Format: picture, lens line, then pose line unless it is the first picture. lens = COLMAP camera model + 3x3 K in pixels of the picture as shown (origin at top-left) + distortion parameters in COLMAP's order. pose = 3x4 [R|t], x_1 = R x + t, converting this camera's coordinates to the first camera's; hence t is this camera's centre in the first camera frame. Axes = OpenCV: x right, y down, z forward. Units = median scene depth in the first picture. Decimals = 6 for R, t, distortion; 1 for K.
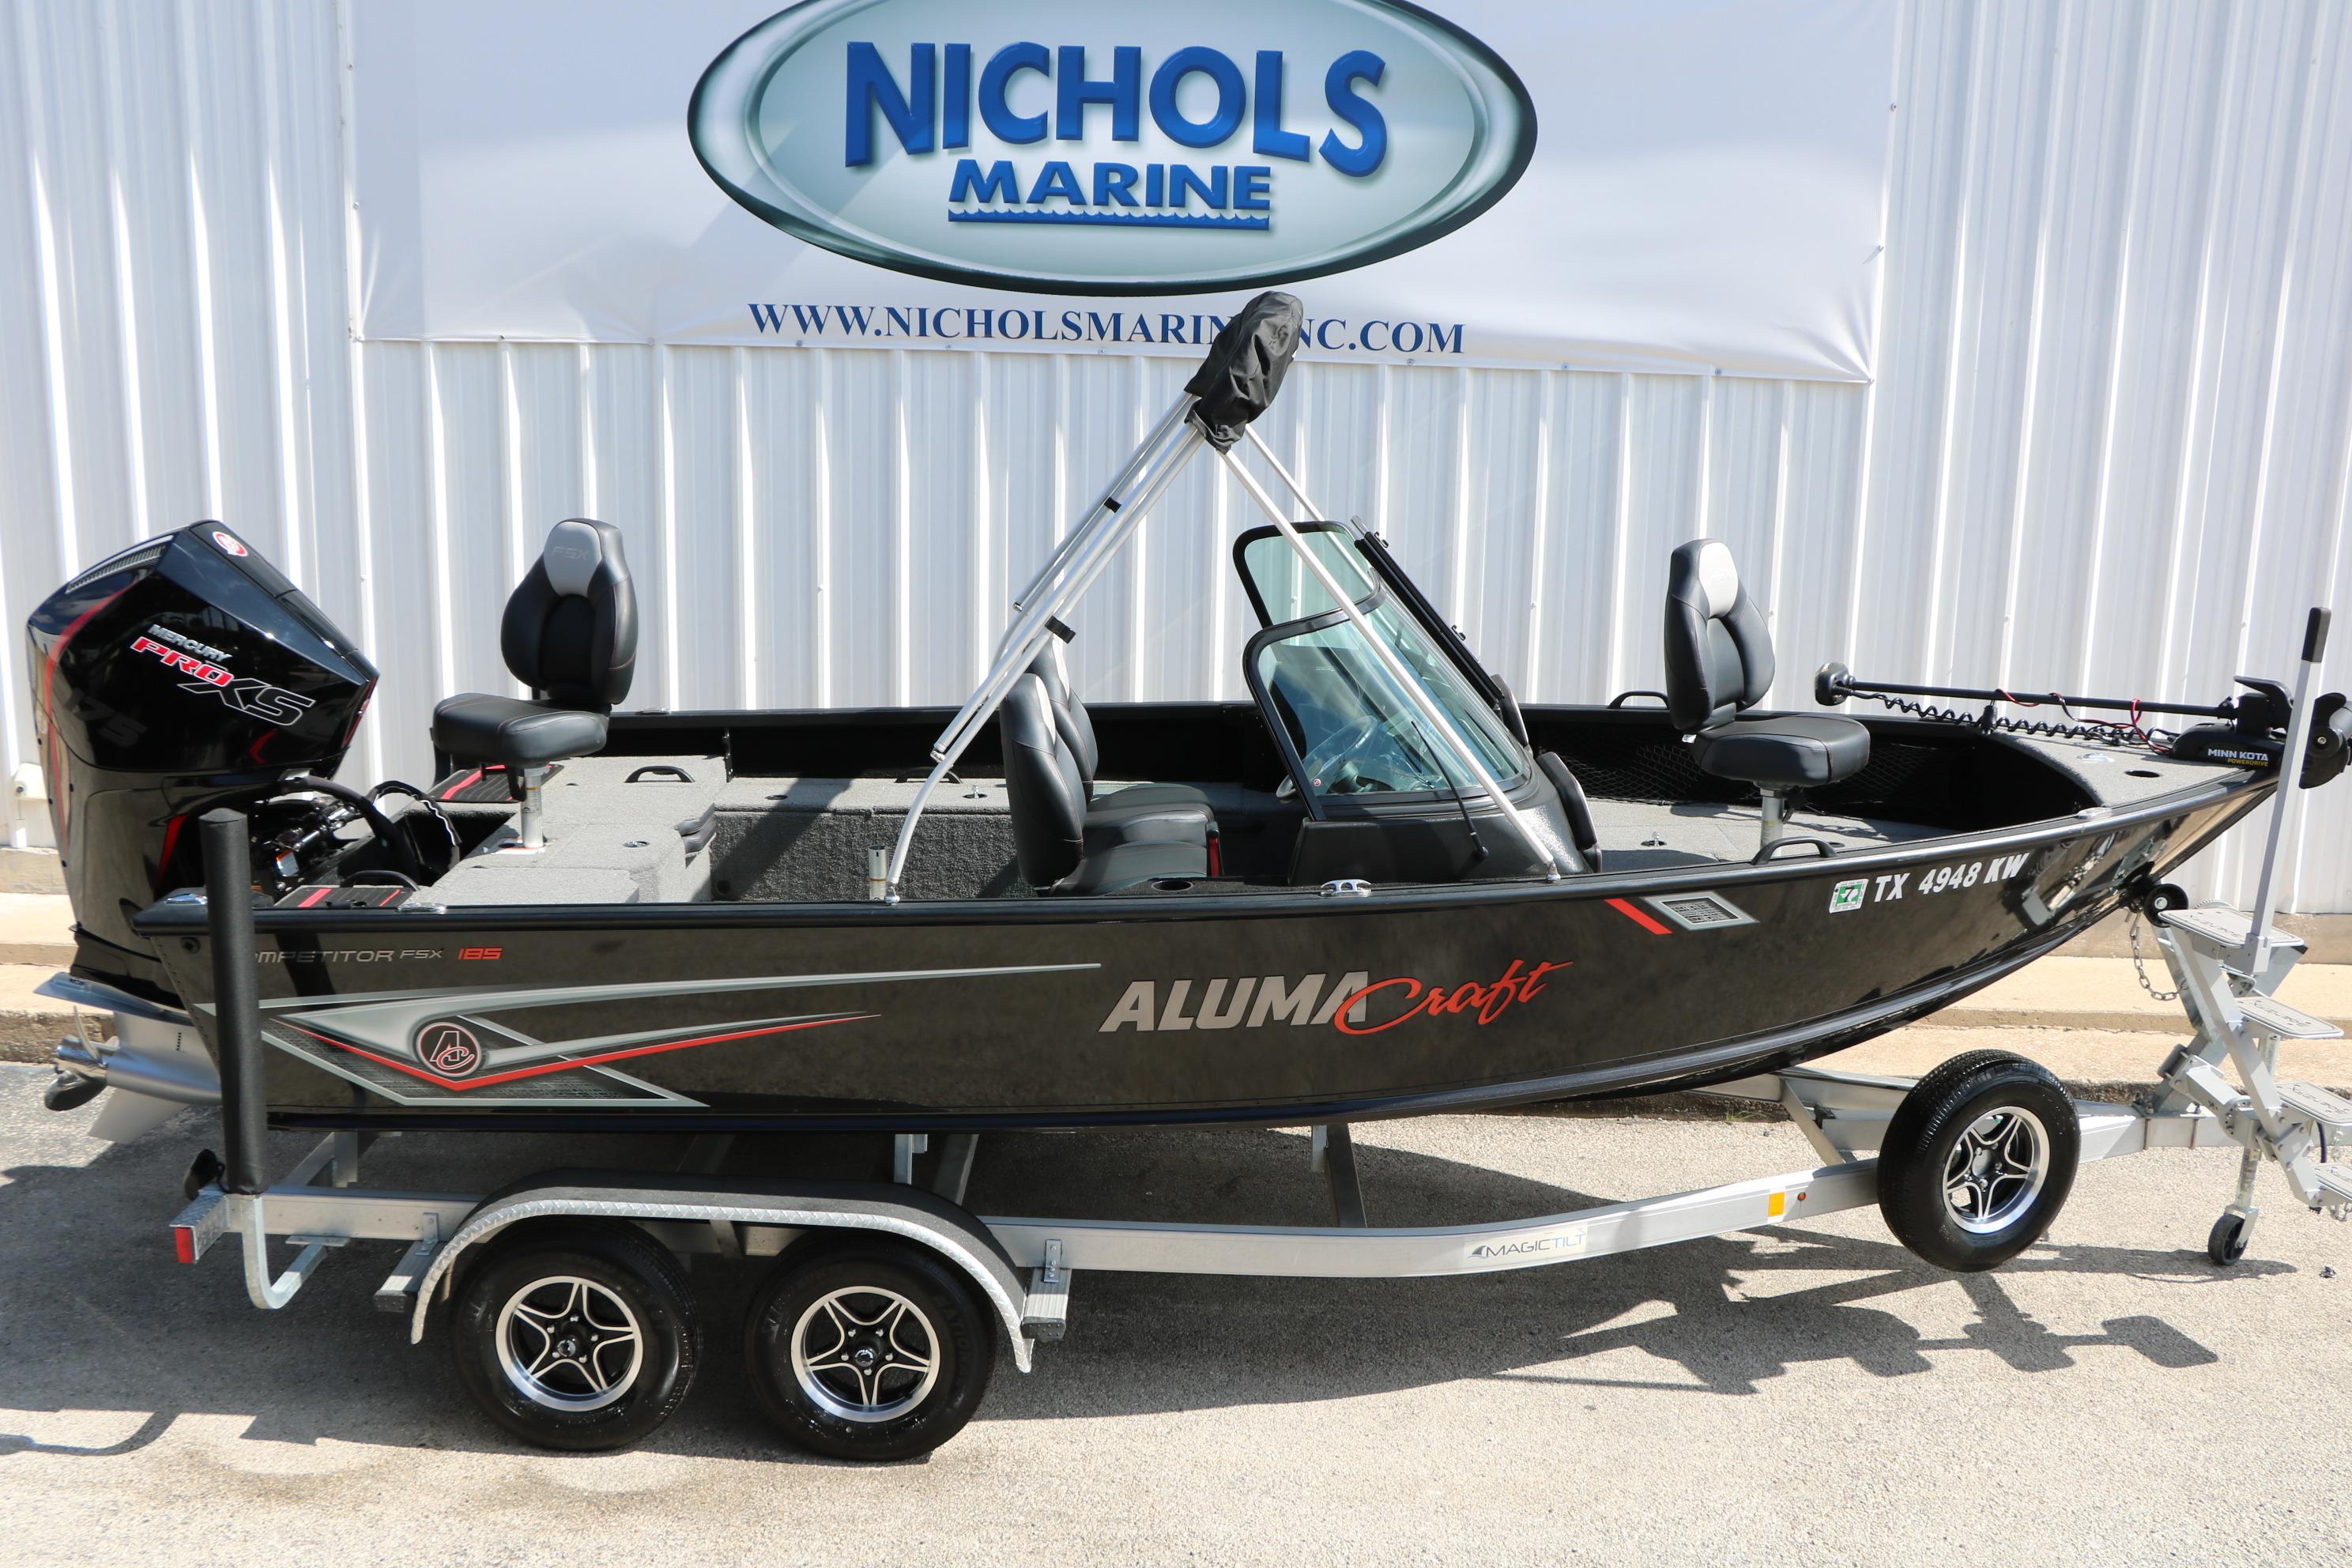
lens RADIAL K [[2211.7, 0, 1176.0], [0, 2211.7, 784.0], [0, 0, 1]] dist [-0.145472, 0.199323]
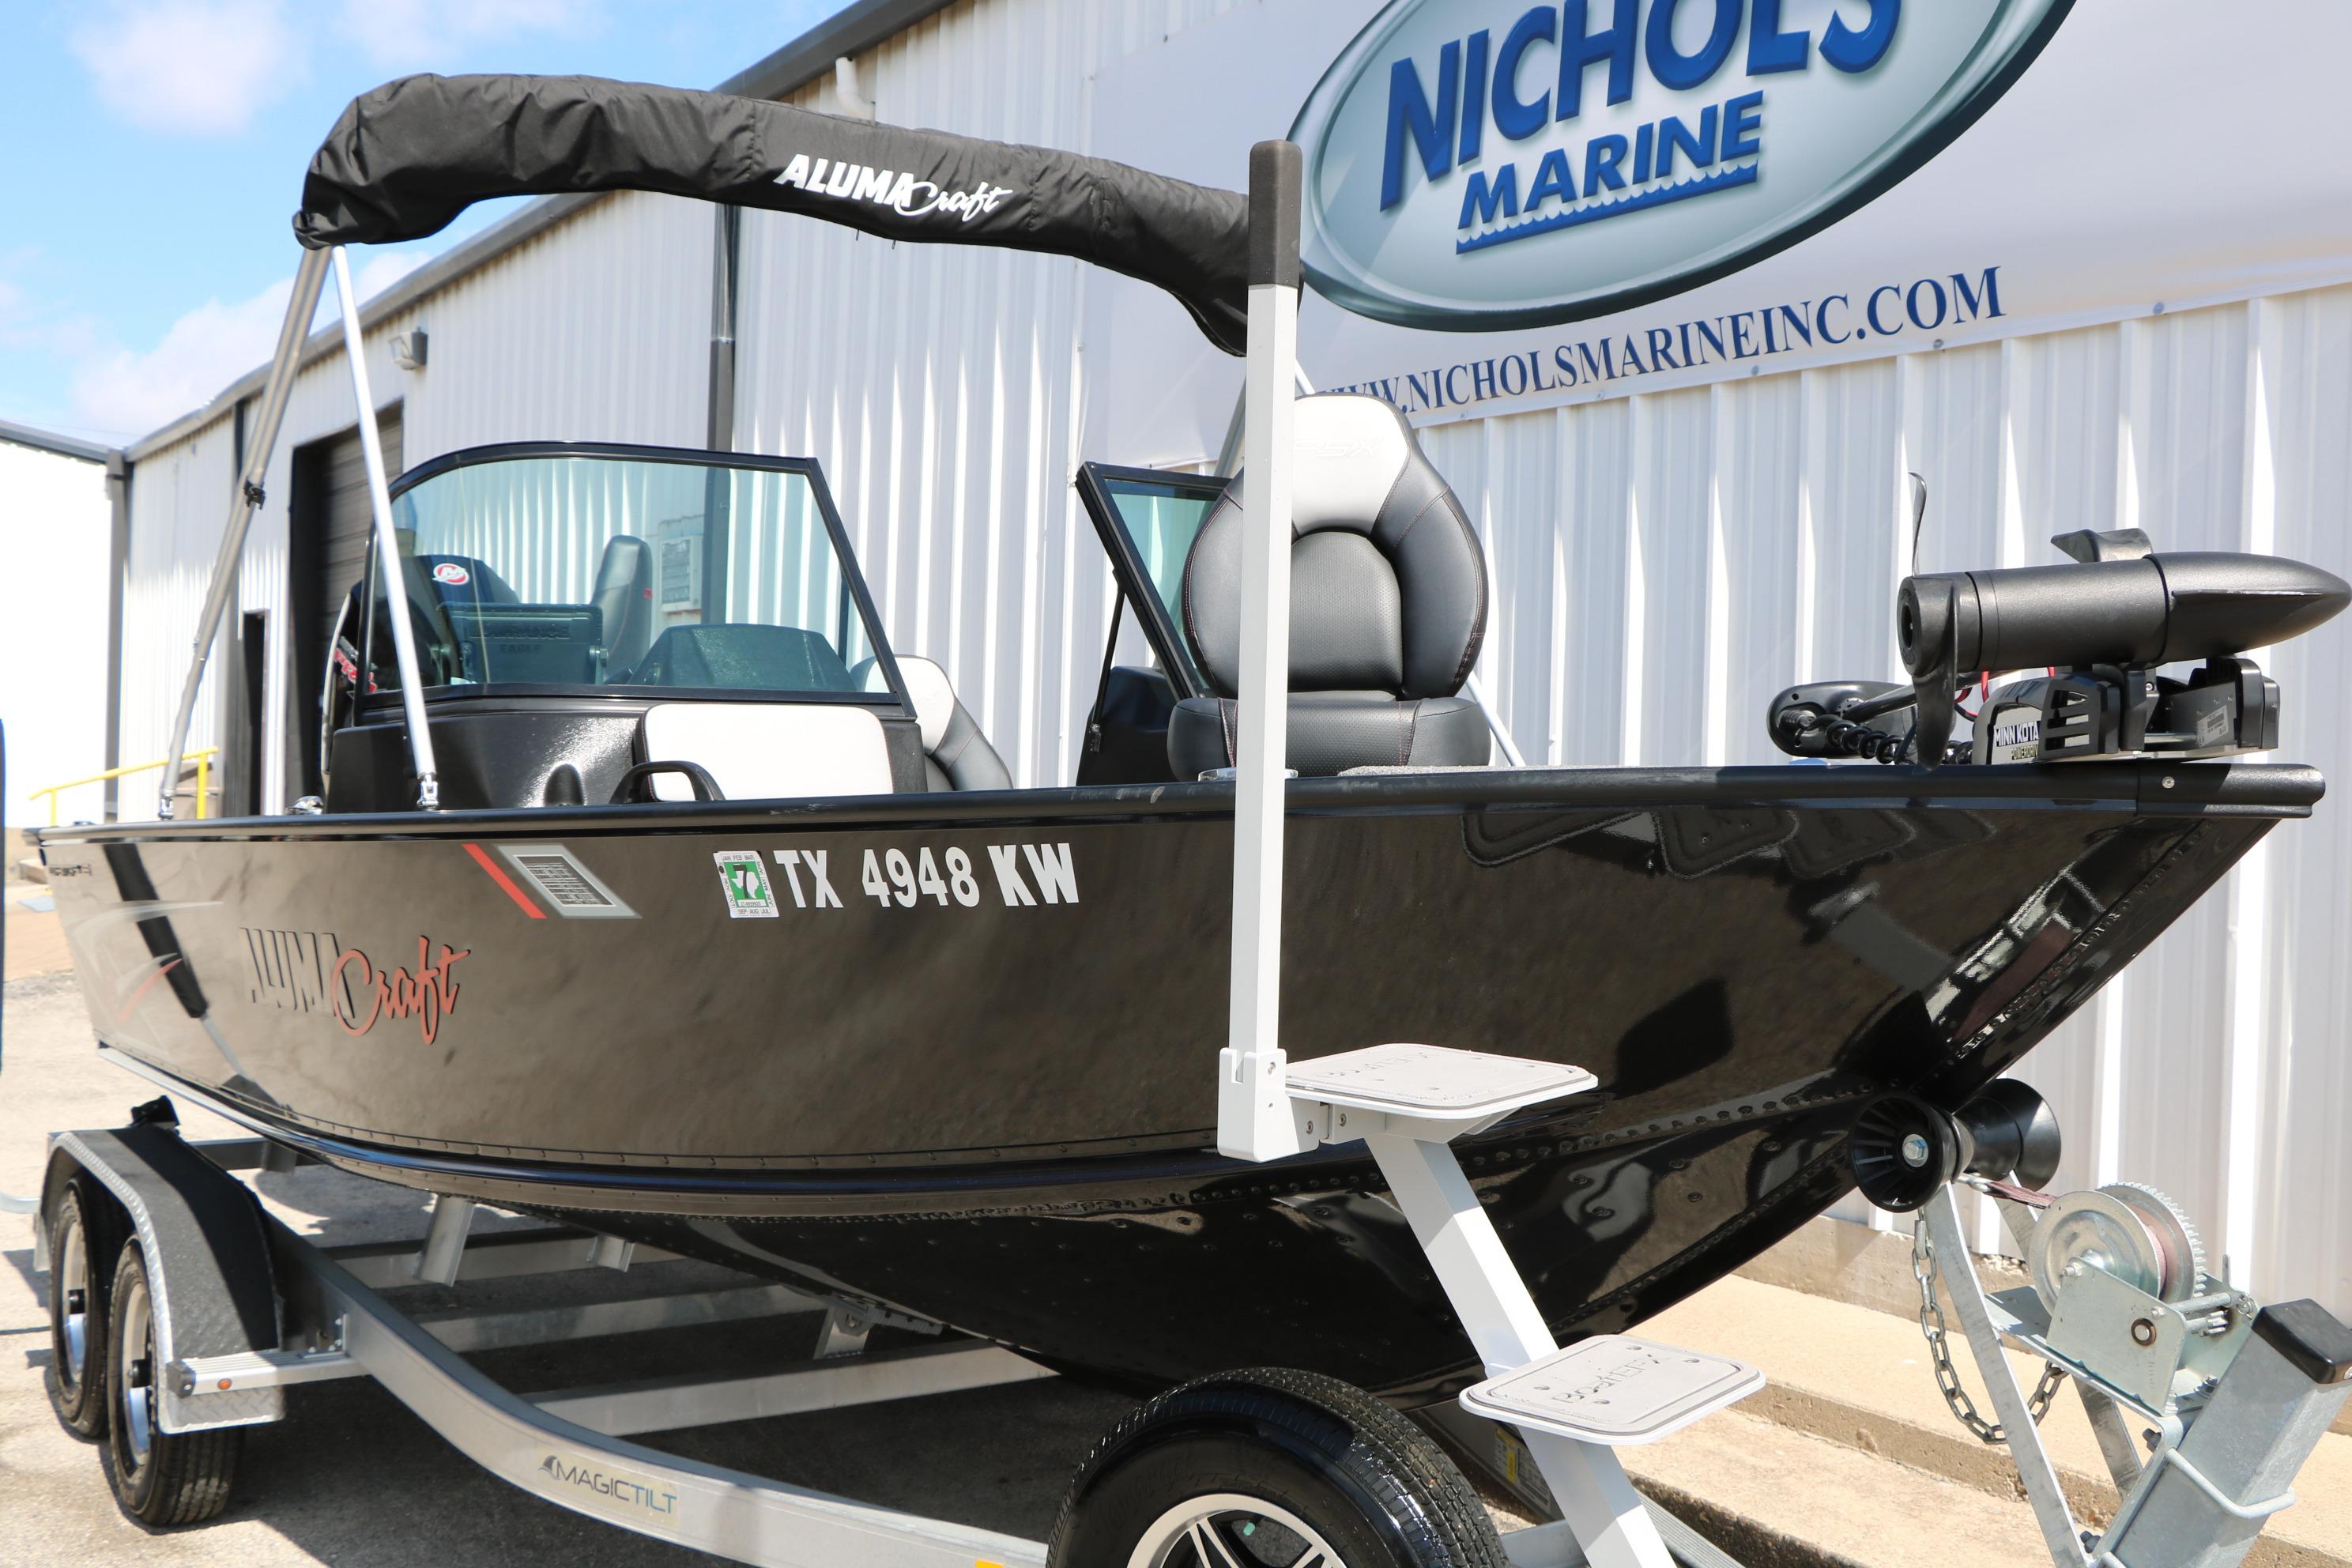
lens RADIAL K [[2425.0, 0, 1176.0], [0, 2425.0, 784.0], [0, 0, 1]] dist [-0.111354, 0.267590]
pose [[0.558223, -0.000185, -0.829691, 0.704541], [-0.188868, 0.973718, -0.127289, 0.068306], [0.807908, 0.227758, 0.543517, 0.638323]]
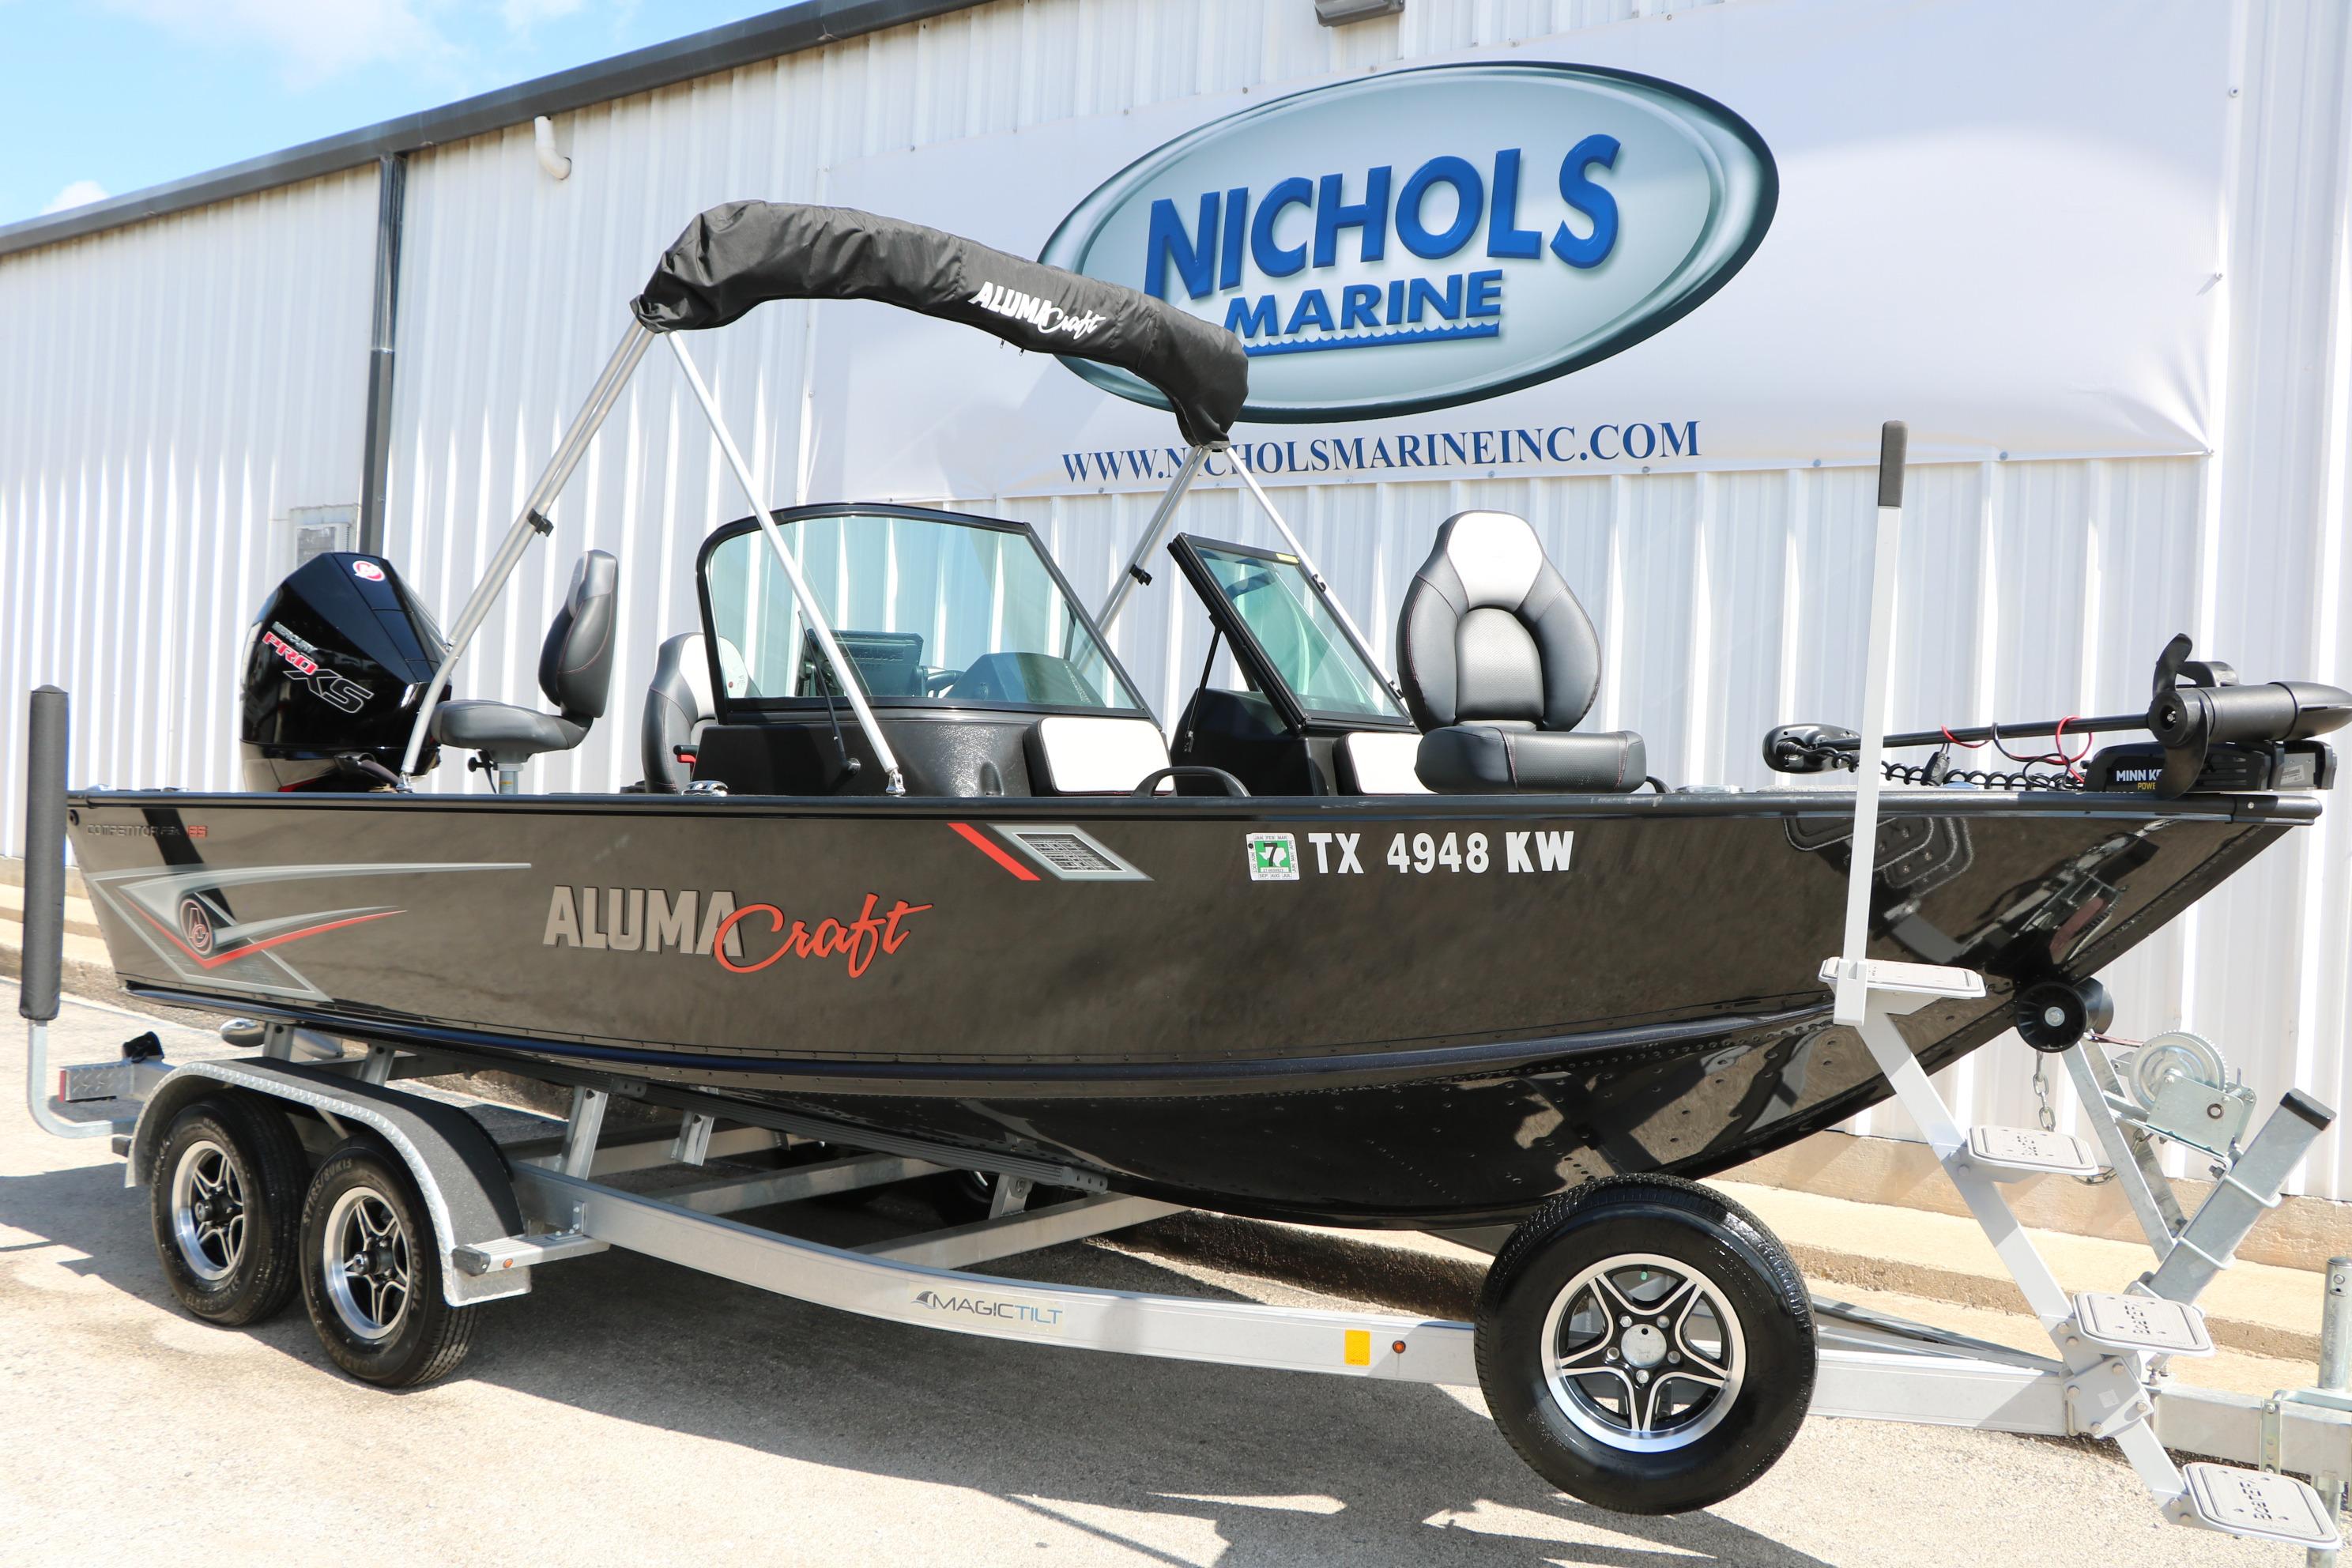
lens RADIAL K [[2159.3, 0, 1176.0], [0, 2159.3, 784.0], [0, 0, 1]] dist [-0.139590, 0.174019]
pose [[0.806562, 0.023053, -0.590699, 0.593389], [-0.154061, 0.972906, -0.172391, 0.131677], [0.570721, 0.230048, 0.788261, 0.336591]]
